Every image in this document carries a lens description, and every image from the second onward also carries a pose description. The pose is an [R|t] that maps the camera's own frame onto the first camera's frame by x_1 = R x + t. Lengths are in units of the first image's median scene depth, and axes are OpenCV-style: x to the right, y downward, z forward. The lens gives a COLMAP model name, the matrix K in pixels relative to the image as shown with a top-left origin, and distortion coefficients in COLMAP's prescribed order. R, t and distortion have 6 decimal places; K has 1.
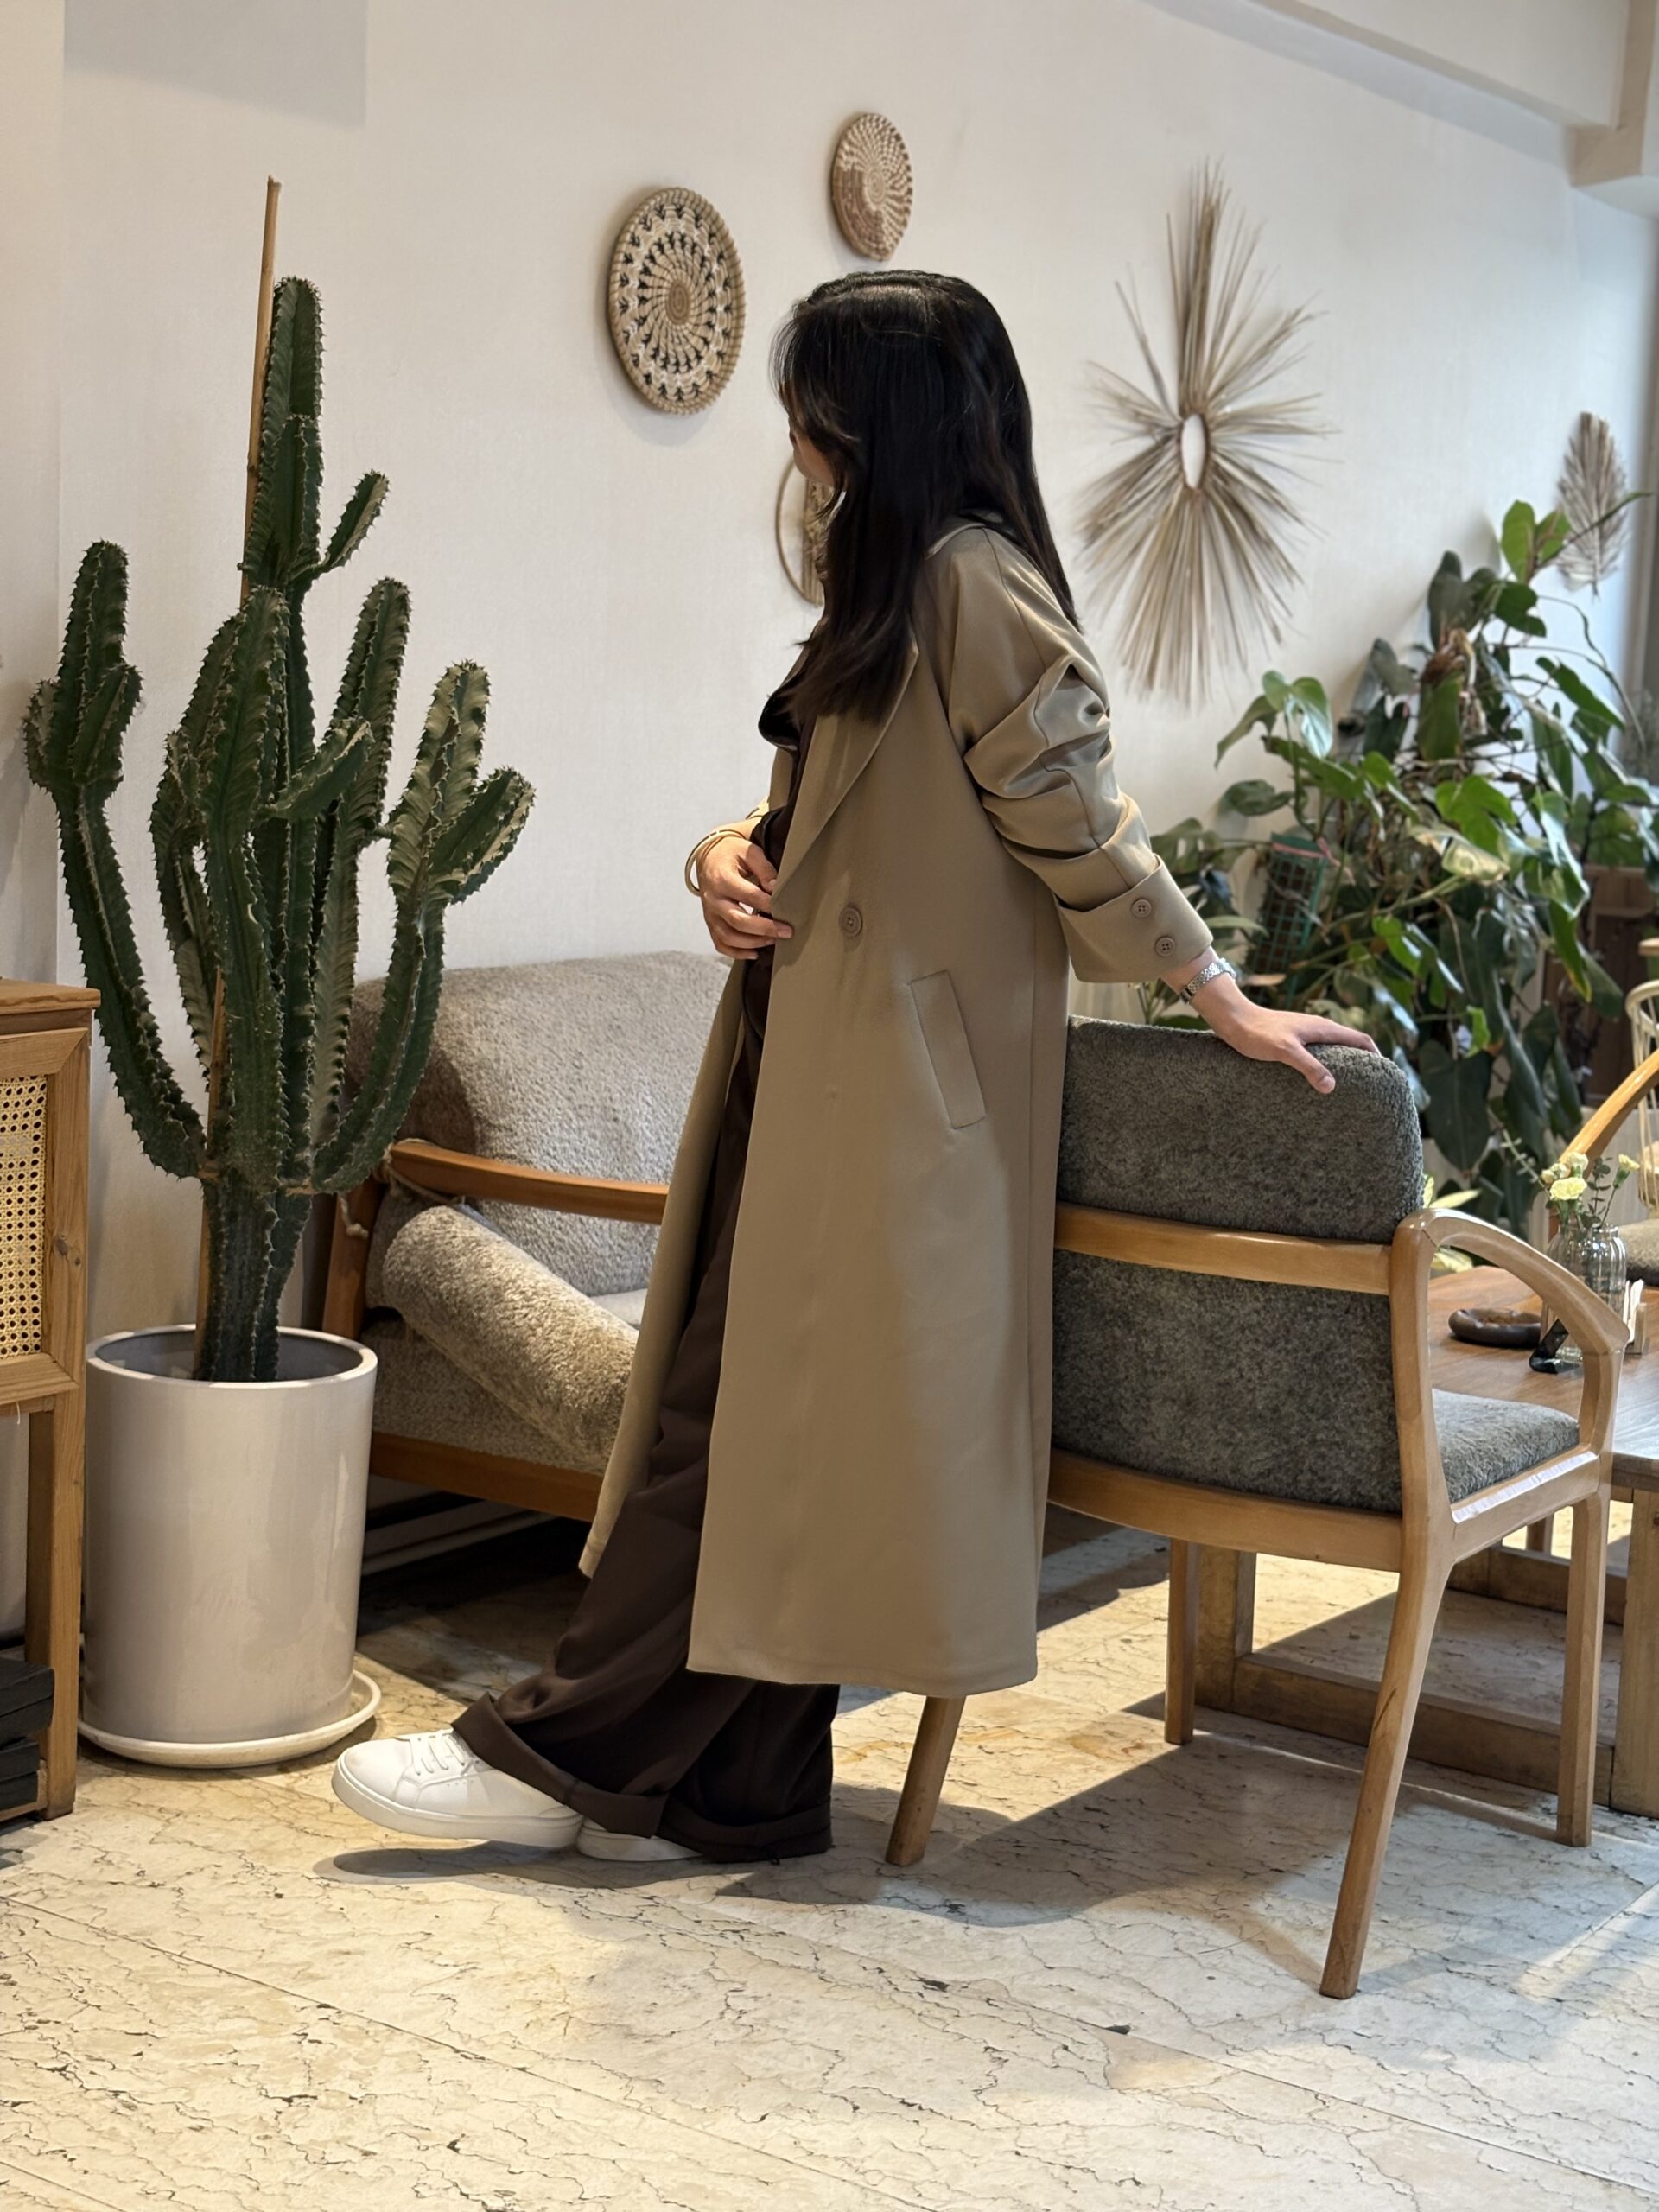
lens RADIAL K [[3312.8, 0, 804.8], [0, 3312.8, 1130.5], [0, 0, 1]] dist [0.248058, -1.034643]
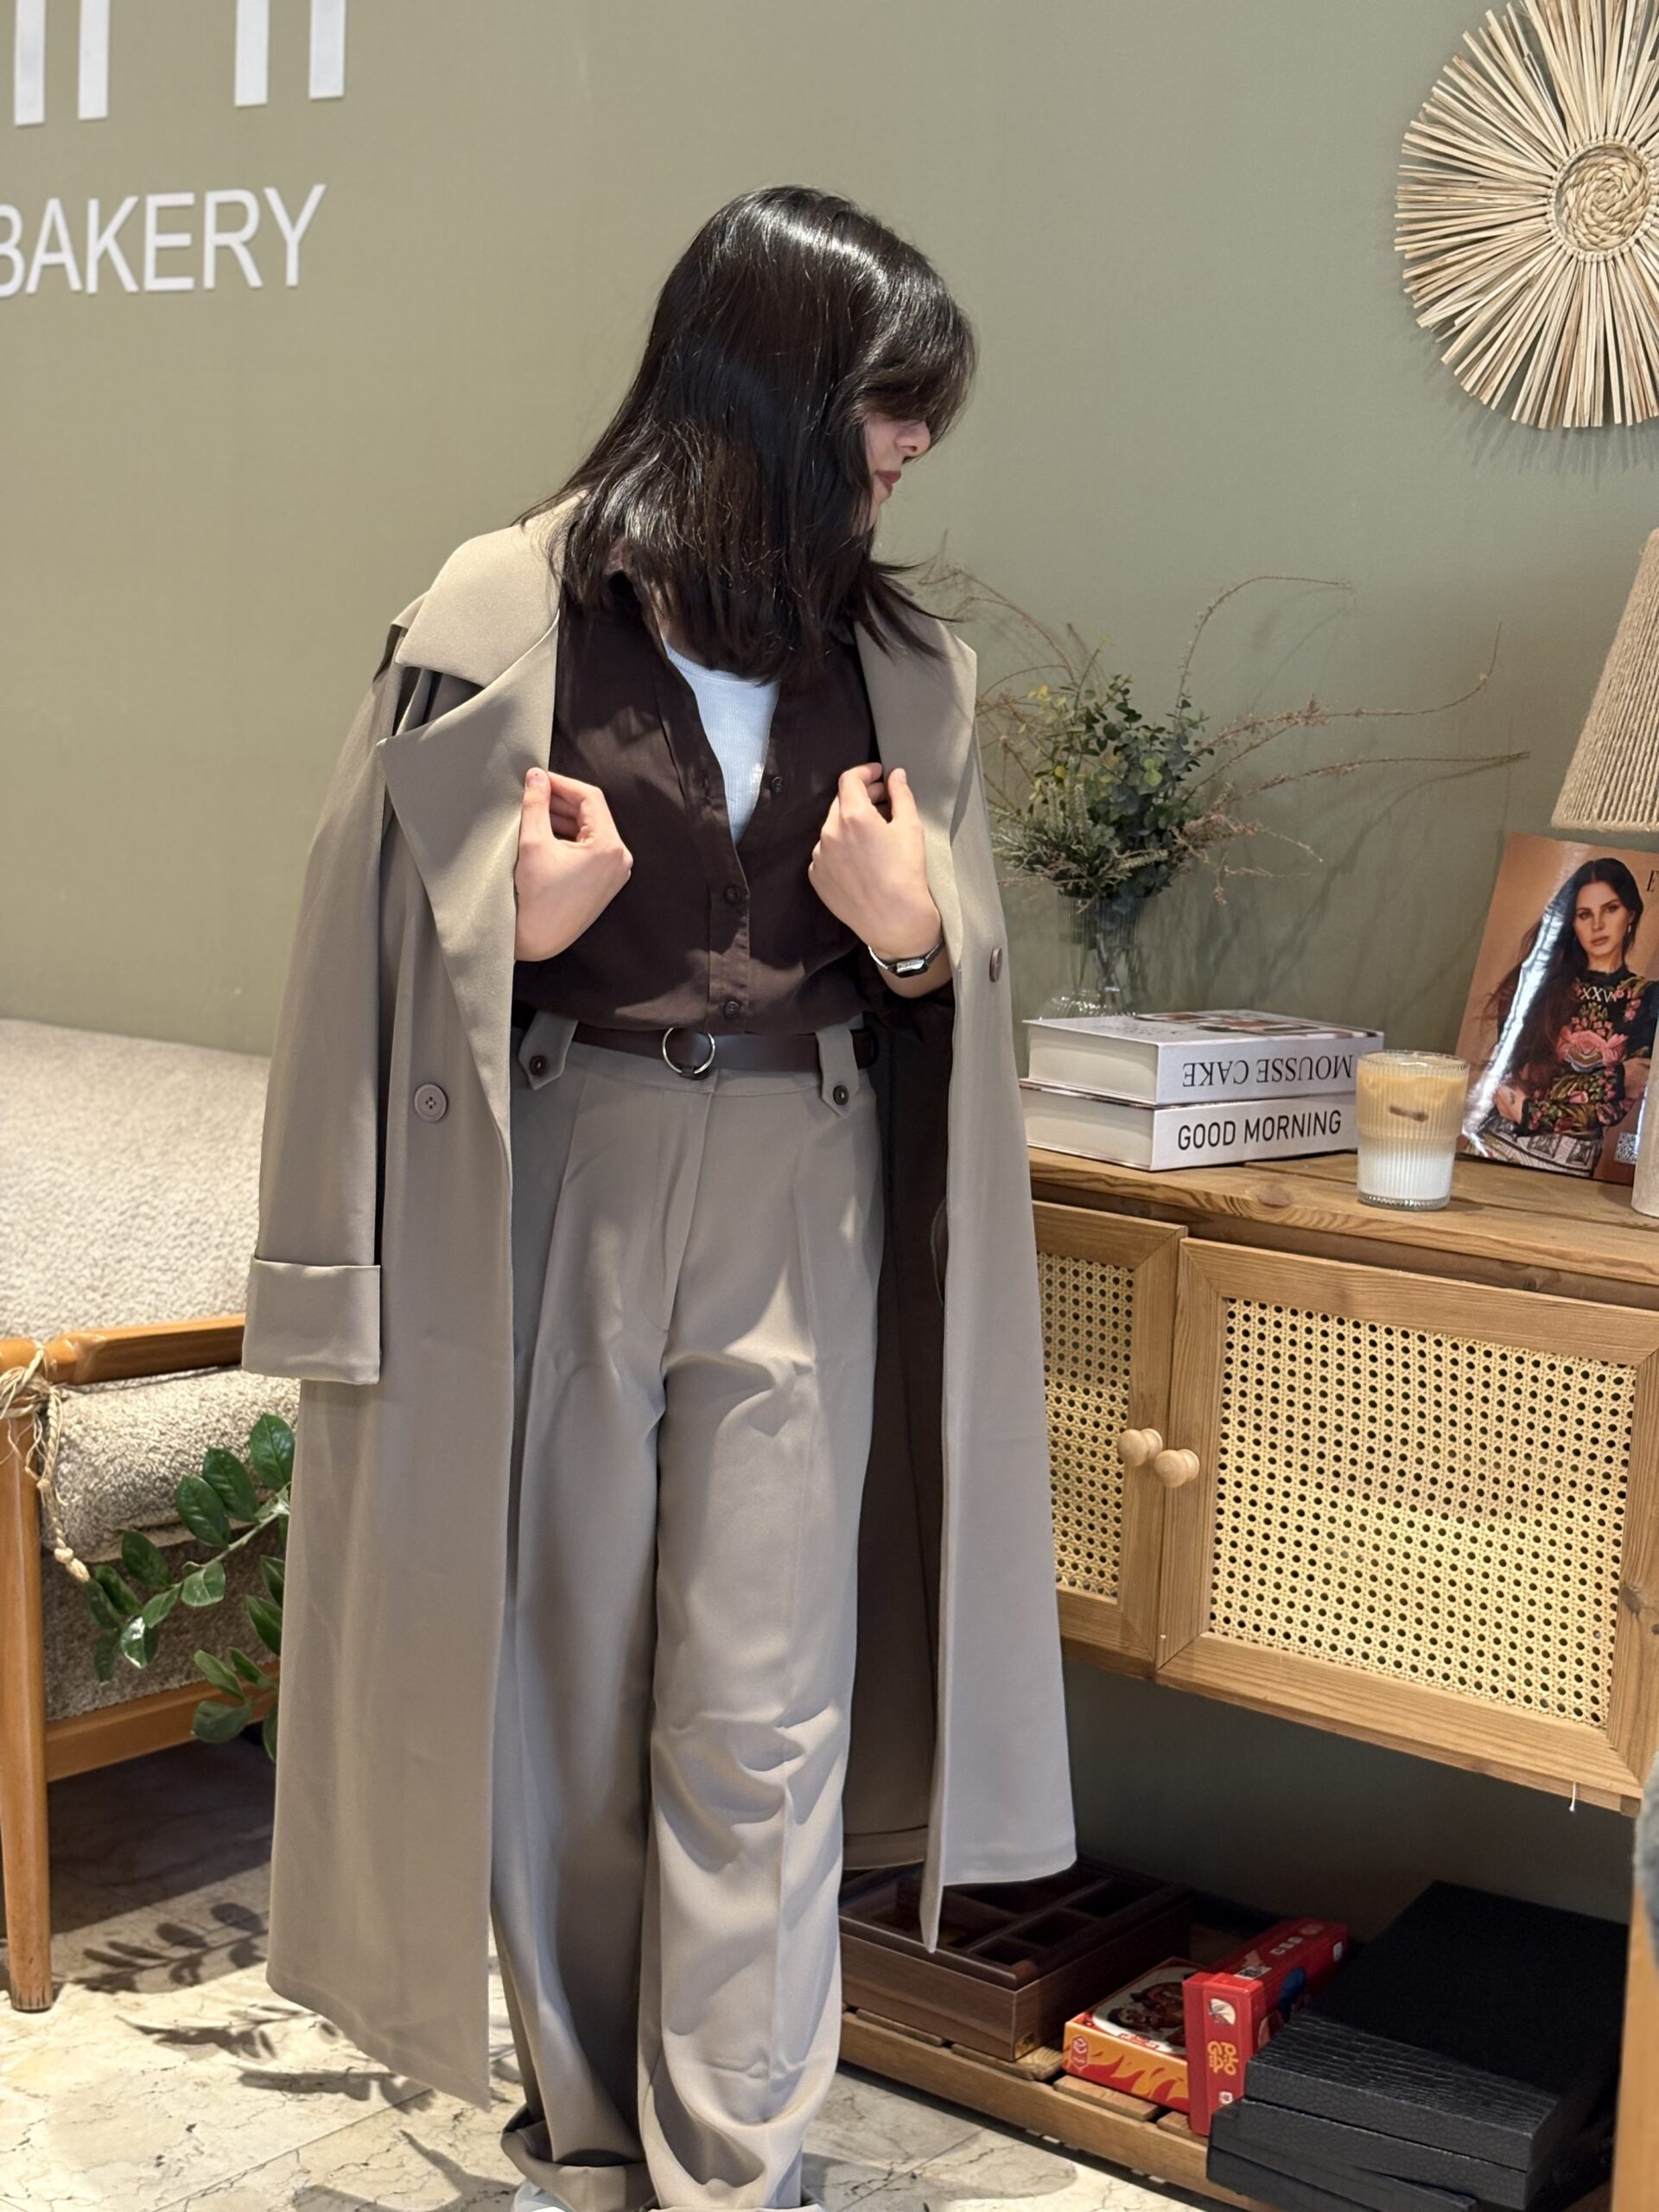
lens RADIAL K [[3300.6, 0, 823.3], [0, 3300.6, 1145.6], [0, 0, 1]] dist [0.233615, -0.969321]
pose [[-0.034483, 0.102172, -0.994169, 0.471473], [-0.190640, 0.975822, 0.106899, -0.100332], [0.981054, 0.193215, -0.014171, 0.749052]]
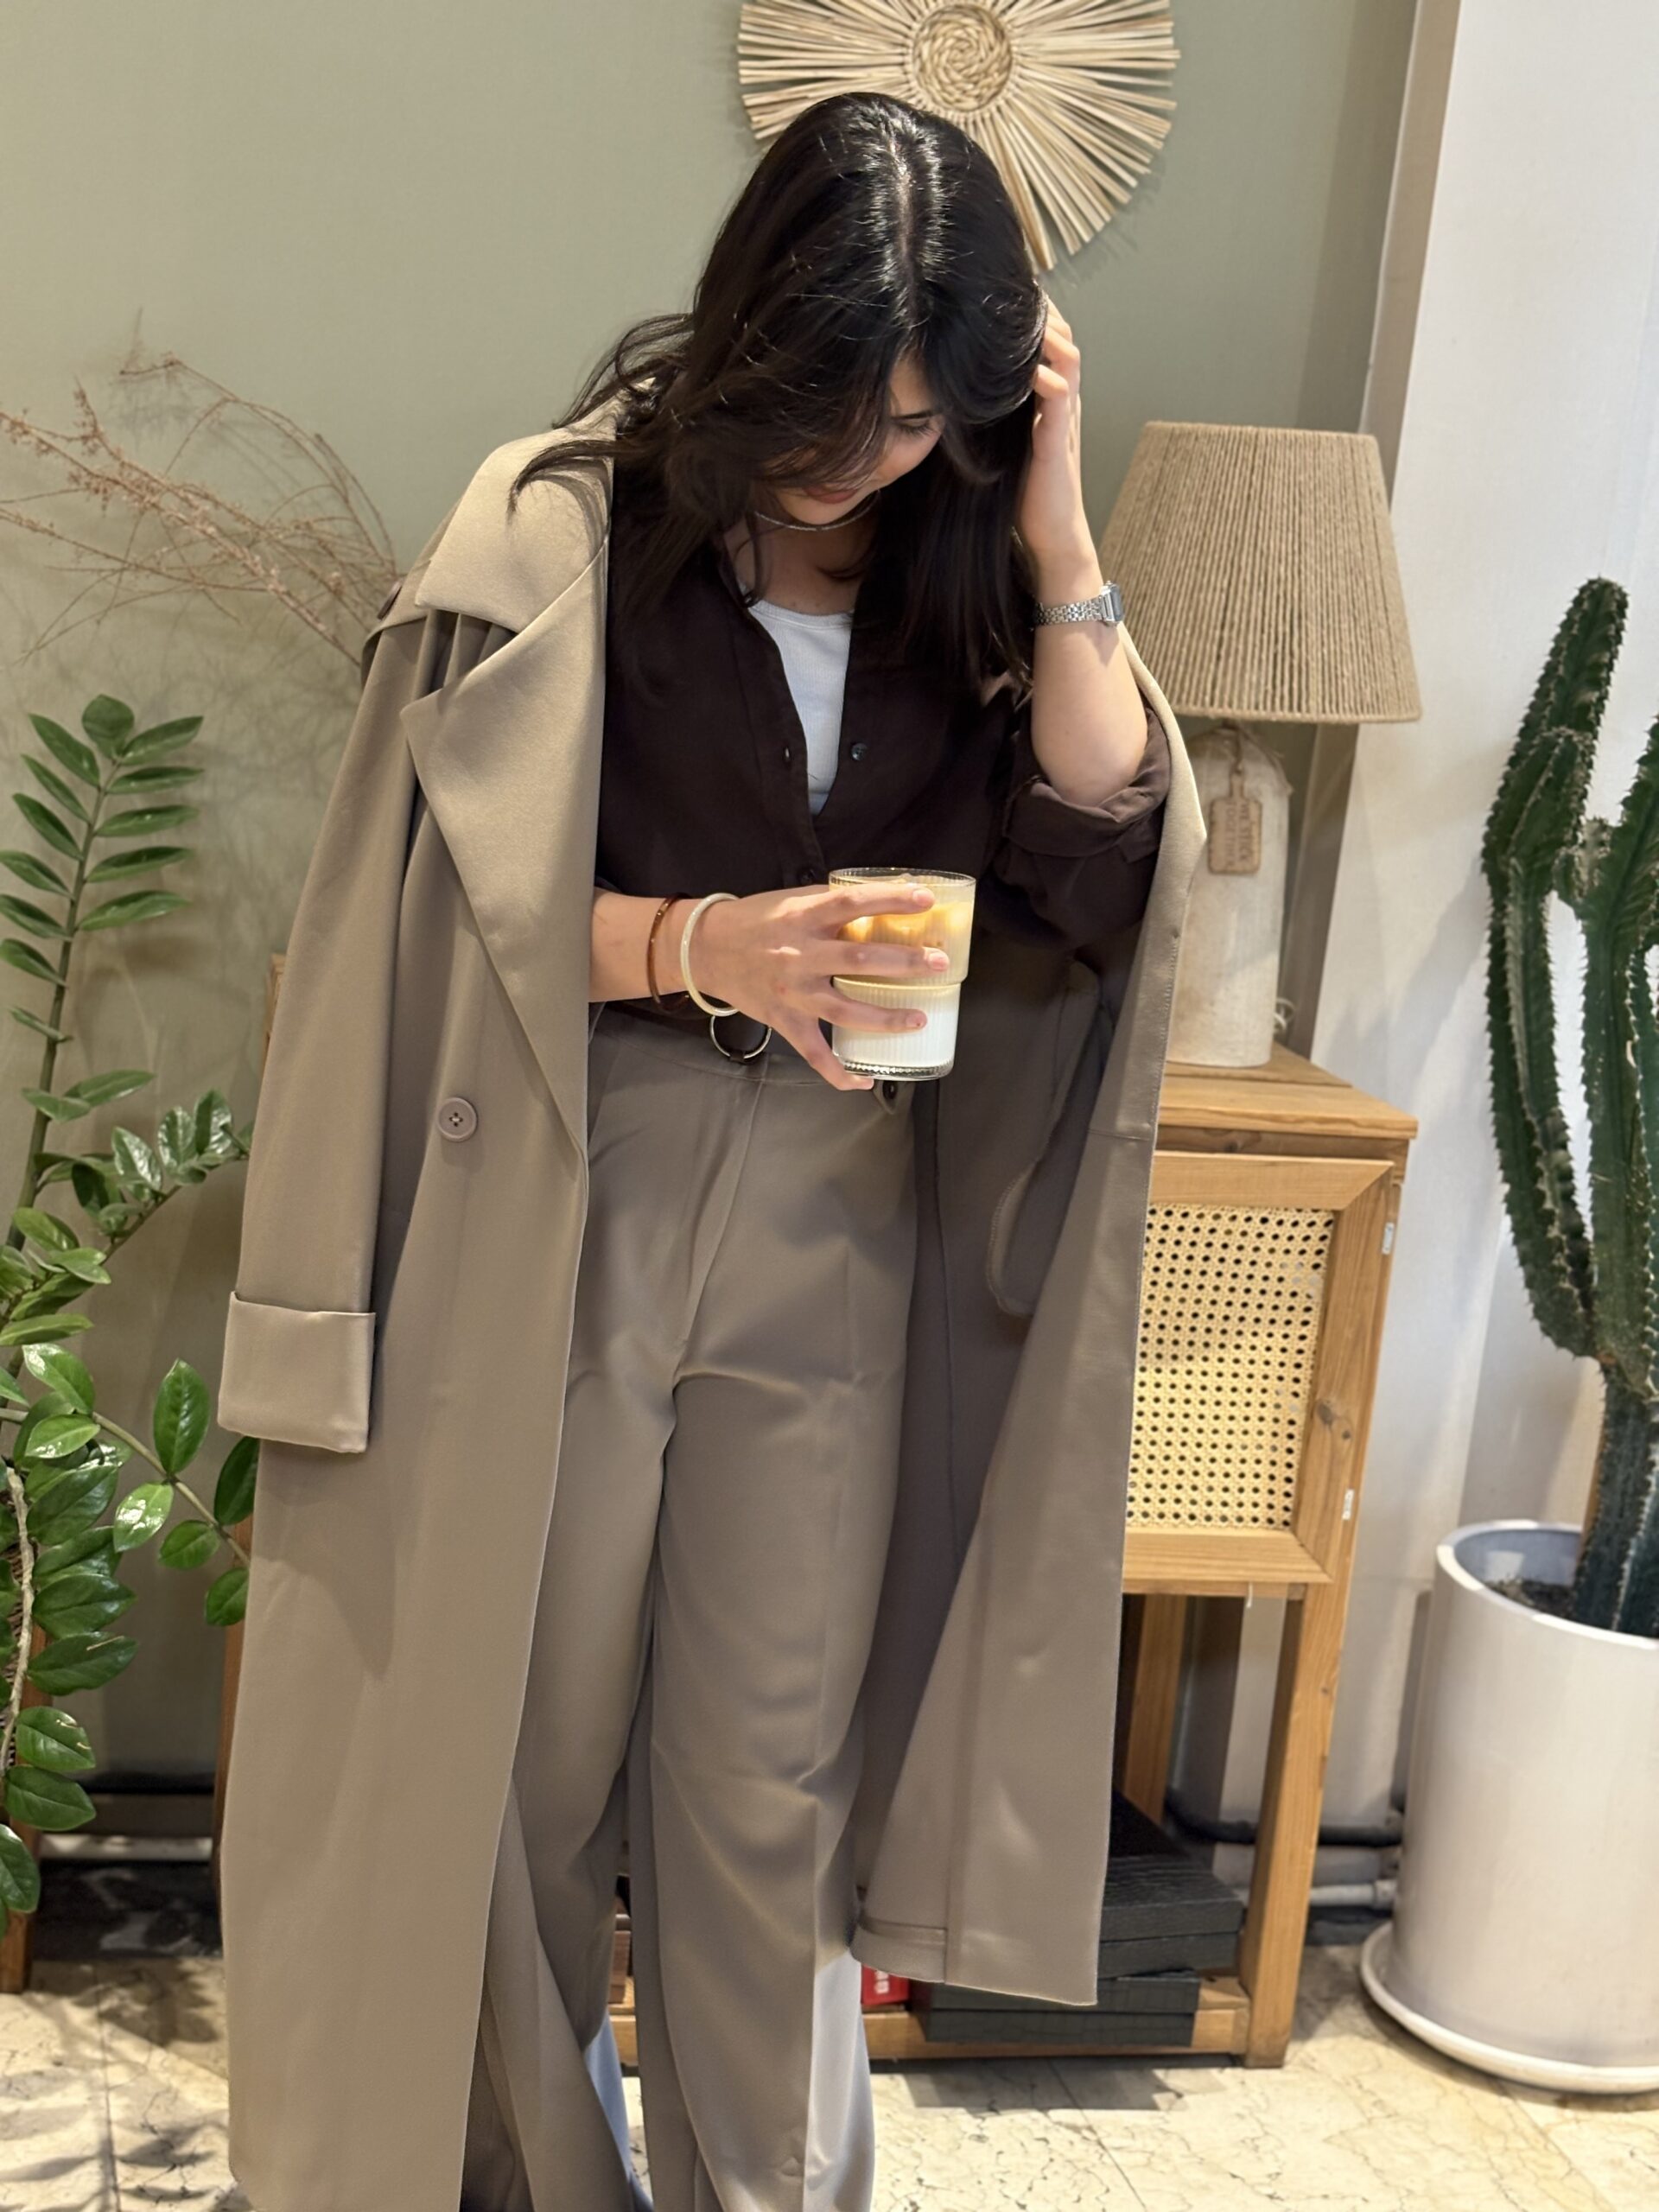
lens RADIAL K [[3300.6, 0, 823.3], [0, 3300.6, 1145.6], [0, 0, 1]] dist [0.233615, -0.969321]
pose [[0.752572, 0.167200, -0.636930, 0.185977], [-0.162869, 0.984439, 0.065985, -0.060609], [0.638051, 0.054078, 0.768093, 0.254087]]
